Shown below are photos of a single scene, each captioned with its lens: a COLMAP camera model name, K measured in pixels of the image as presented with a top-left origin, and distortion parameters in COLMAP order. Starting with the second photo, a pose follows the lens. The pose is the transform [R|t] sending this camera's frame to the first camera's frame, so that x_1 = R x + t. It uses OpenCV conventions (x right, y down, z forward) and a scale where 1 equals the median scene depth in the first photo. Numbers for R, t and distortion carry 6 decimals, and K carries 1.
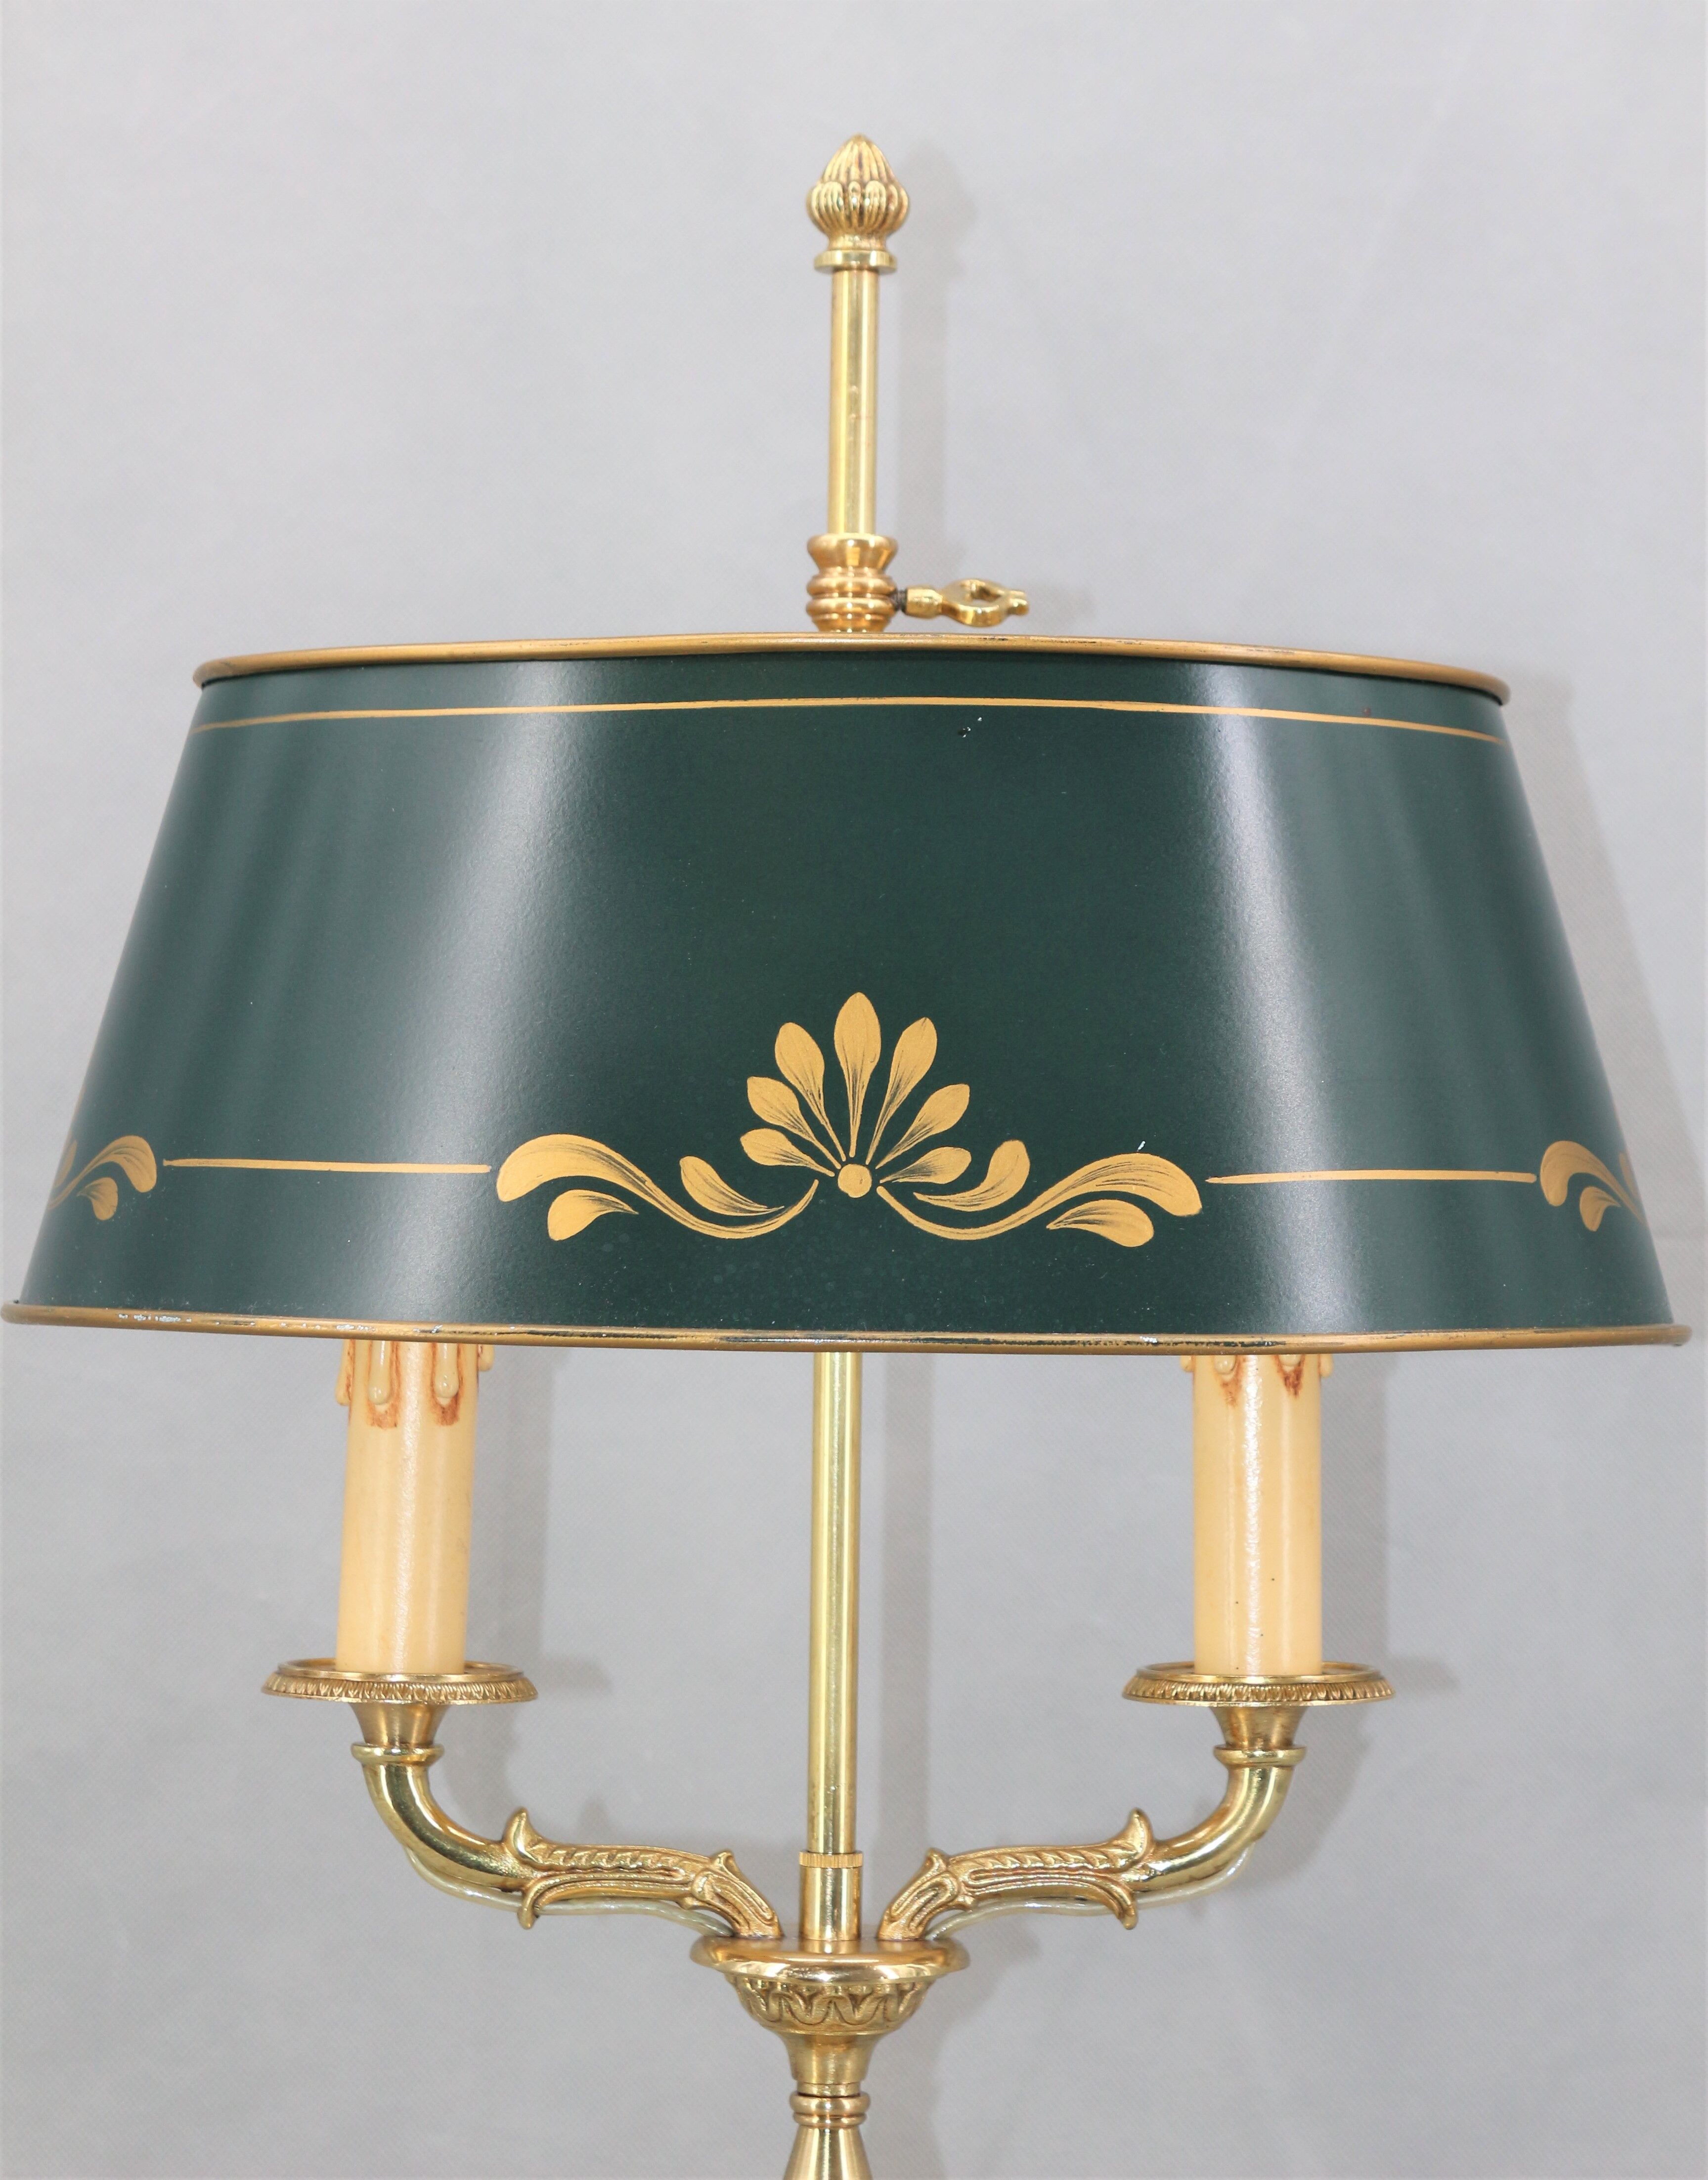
lens RADIAL K [[5533.1, 0, 854.0], [0, 5533.1, 1090.0], [0, 0, 1]] dist [0.025569, 2.257315]
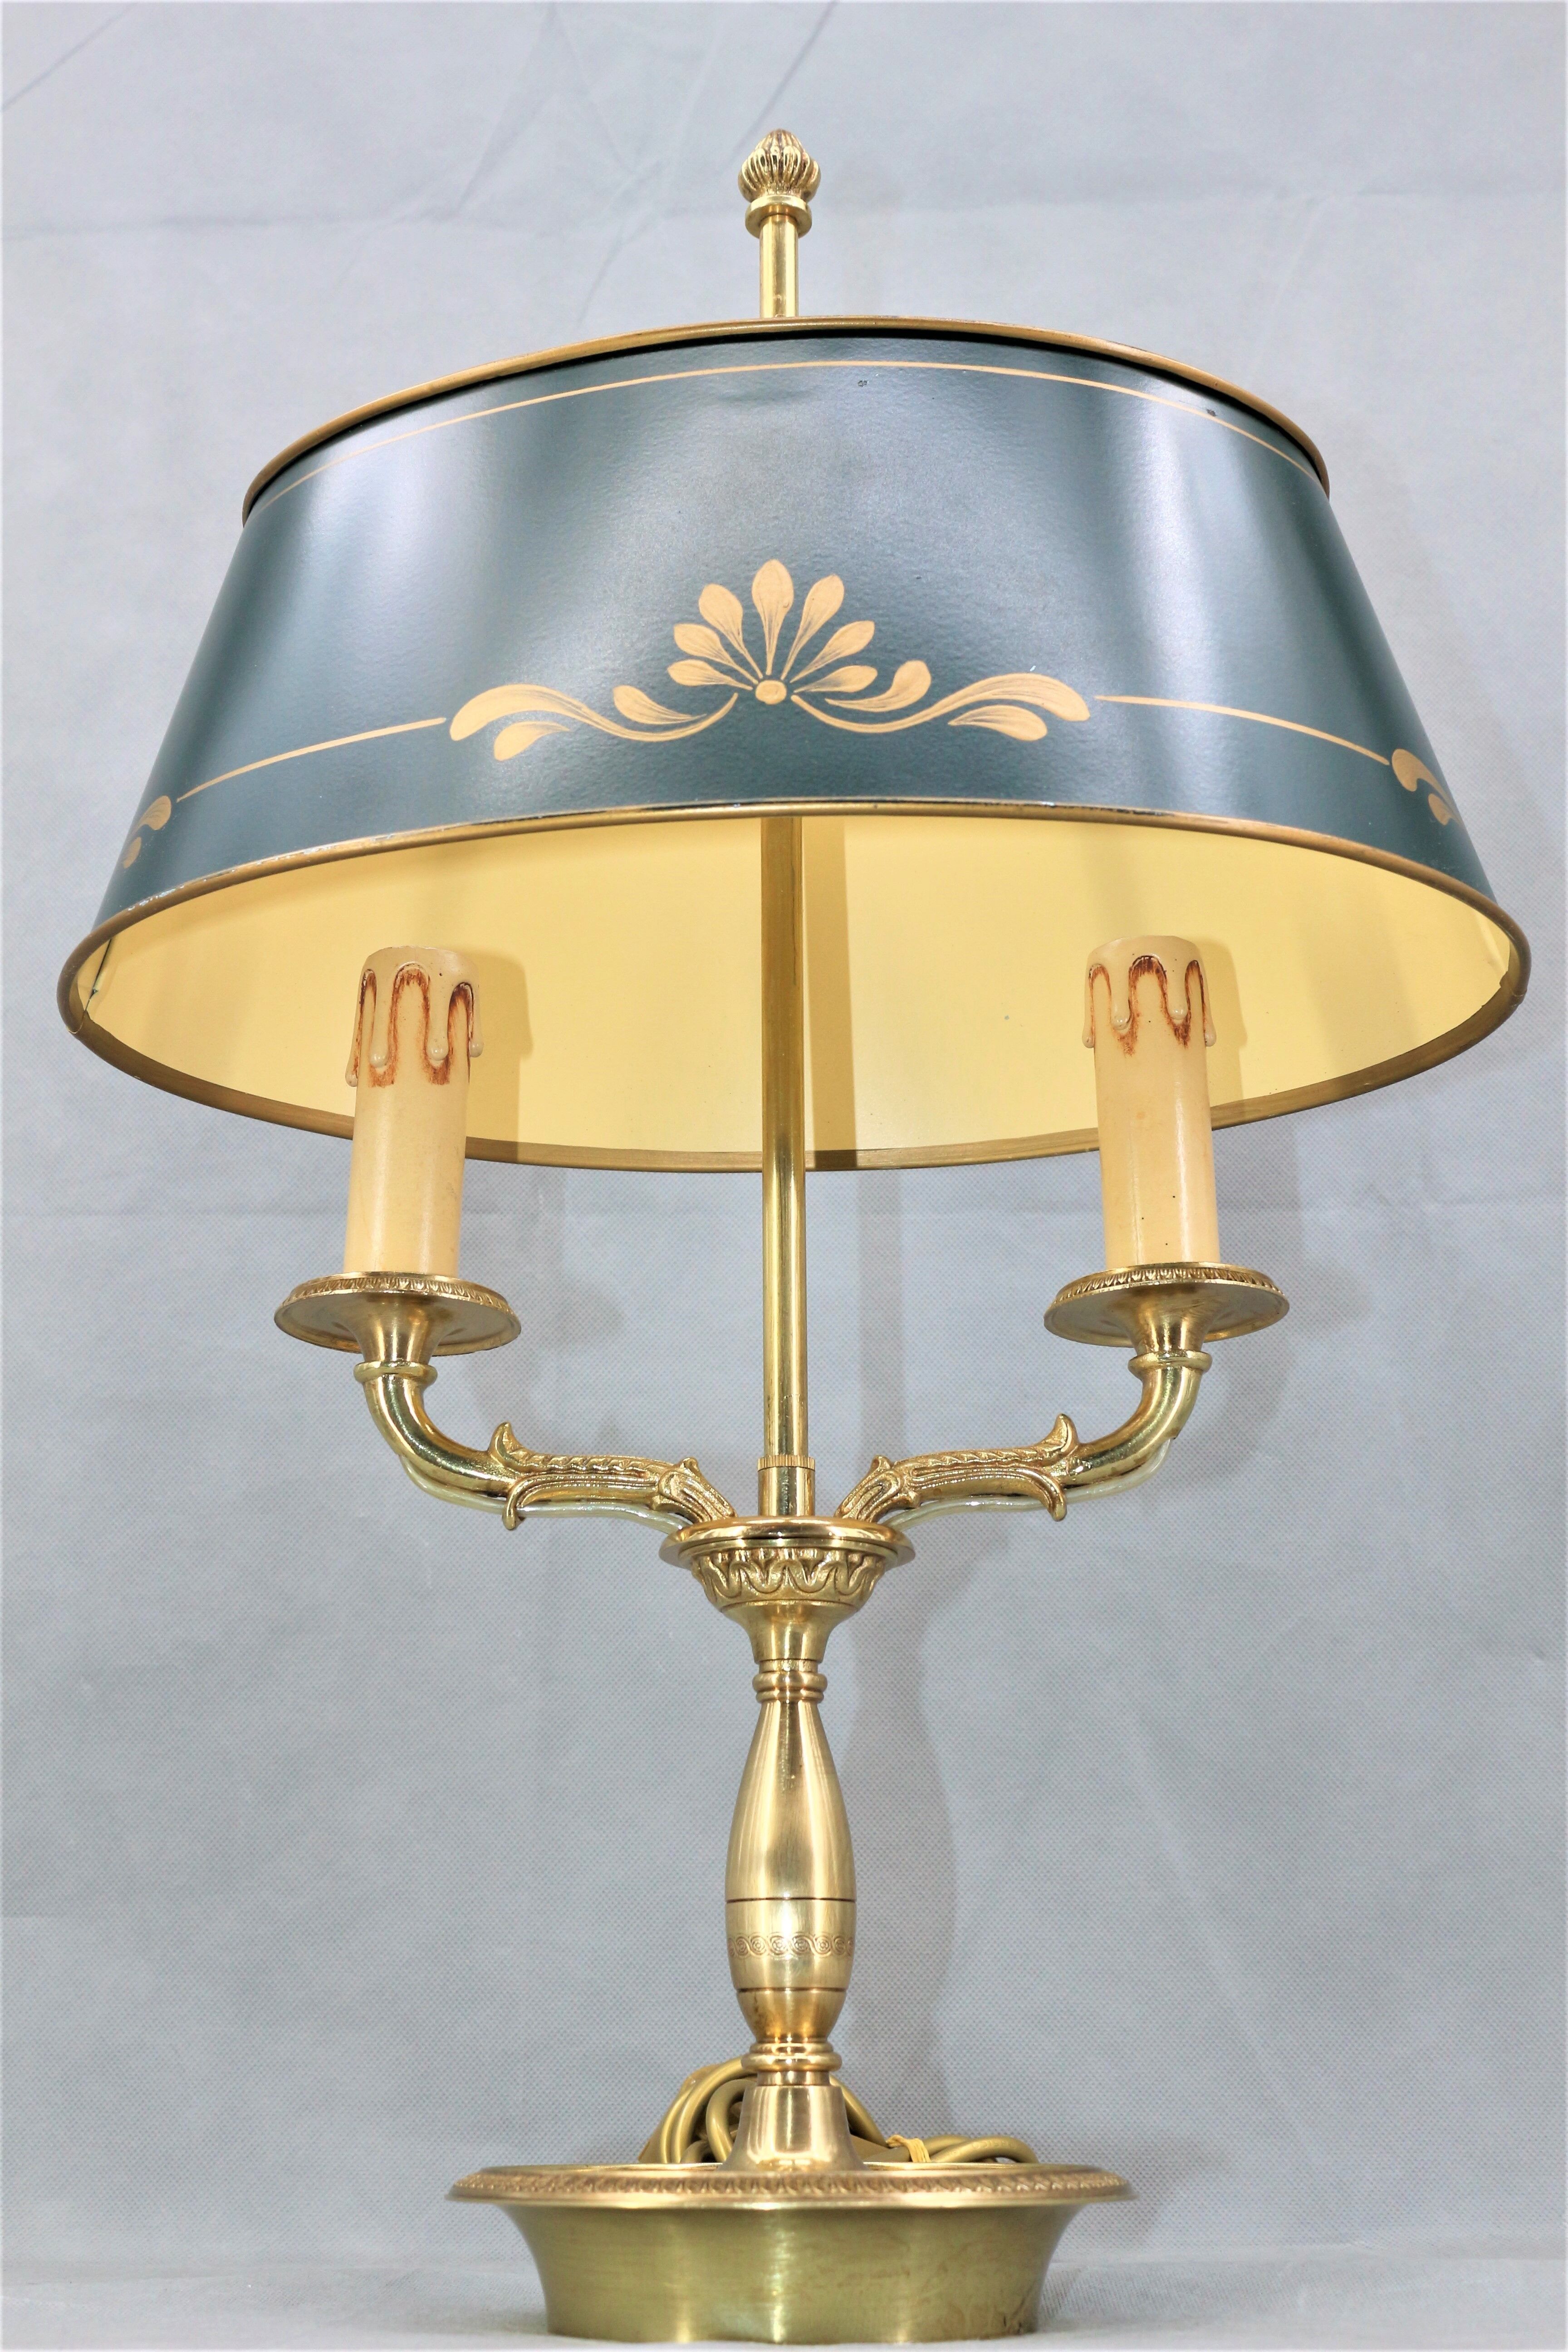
lens RADIAL K [[2921.0, 0, 777.9], [0, 2921.0, 1246.3], [0, 0, 1]] dist [-0.061532, -0.000230]
pose [[0.998623, -0.033527, -0.040350, 0.019306], [0.022508, 0.968570, -0.247720, 0.243247], [0.047387, 0.246471, 0.967991, 0.430702]]
